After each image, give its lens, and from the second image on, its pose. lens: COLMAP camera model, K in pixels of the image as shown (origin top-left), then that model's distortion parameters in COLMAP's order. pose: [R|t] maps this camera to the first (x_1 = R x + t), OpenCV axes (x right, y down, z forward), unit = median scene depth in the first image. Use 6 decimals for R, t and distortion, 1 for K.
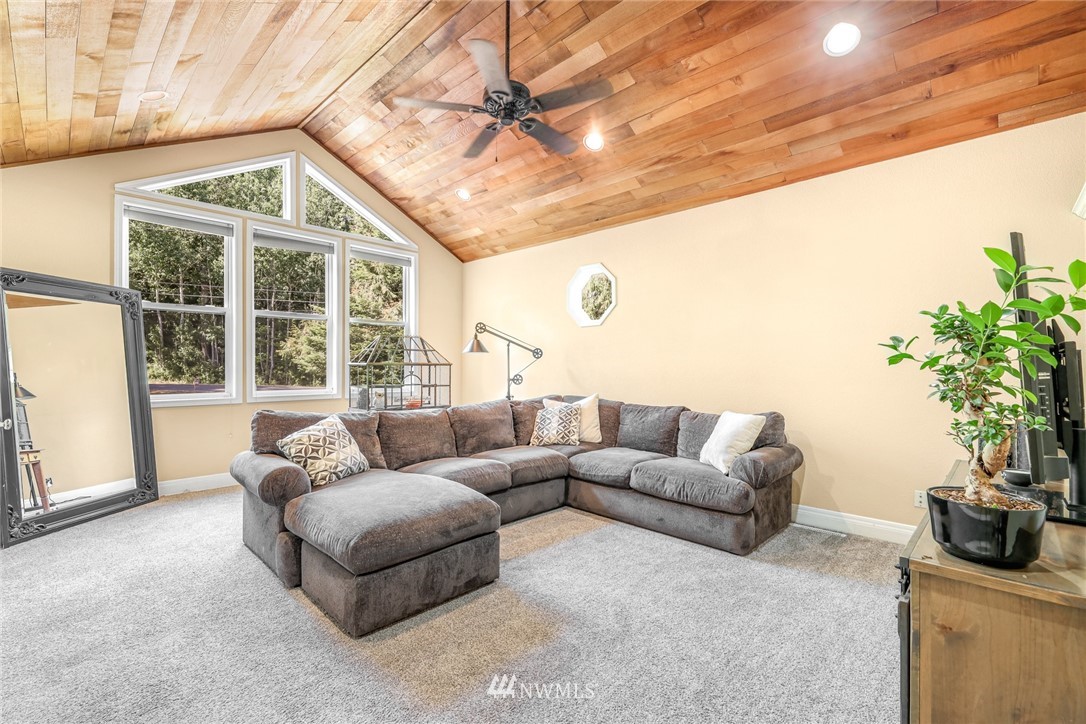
lens RADIAL K [[480.5, 0, 543.0], [0, 480.5, 362.0], [0, 0, 1]] dist [0.000555, -0.000025]
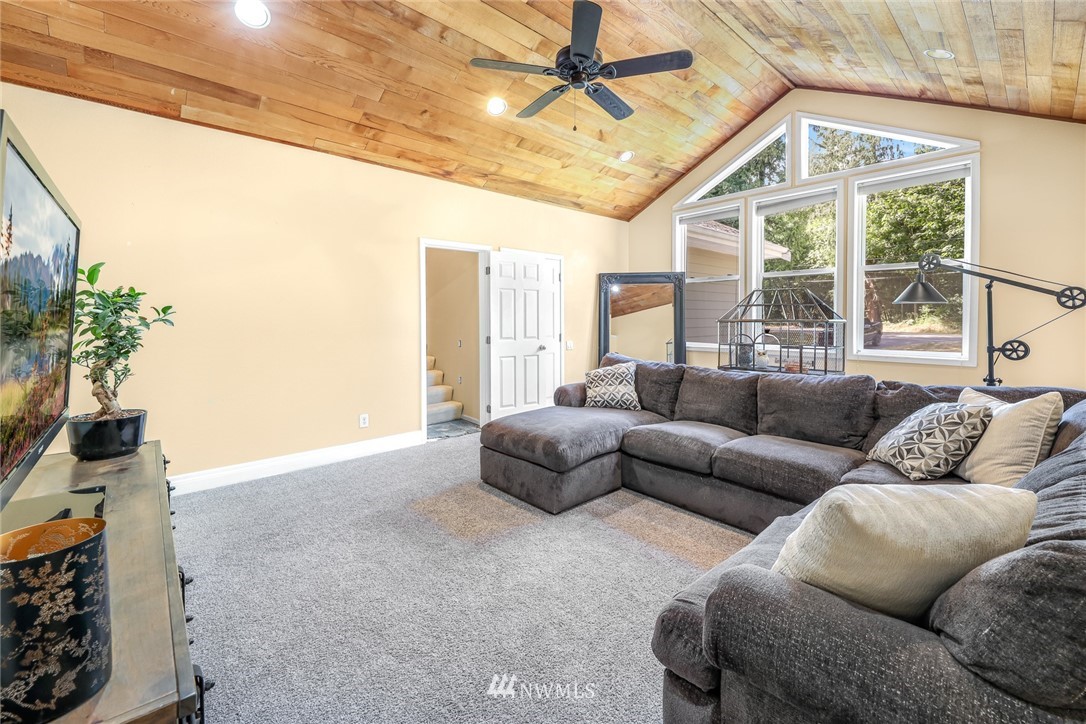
lens RADIAL K [[445.4, 0, 545.2], [0, 445.4, 329.6], [0, 0, 1]] dist [-0.000719, -0.000168]
pose [[-0.067925, 0.021833, -0.997452, 0.549689], [0.009963, 0.999726, 0.021204, -0.001331], [0.997641, -0.008497, -0.068124, 0.618829]]
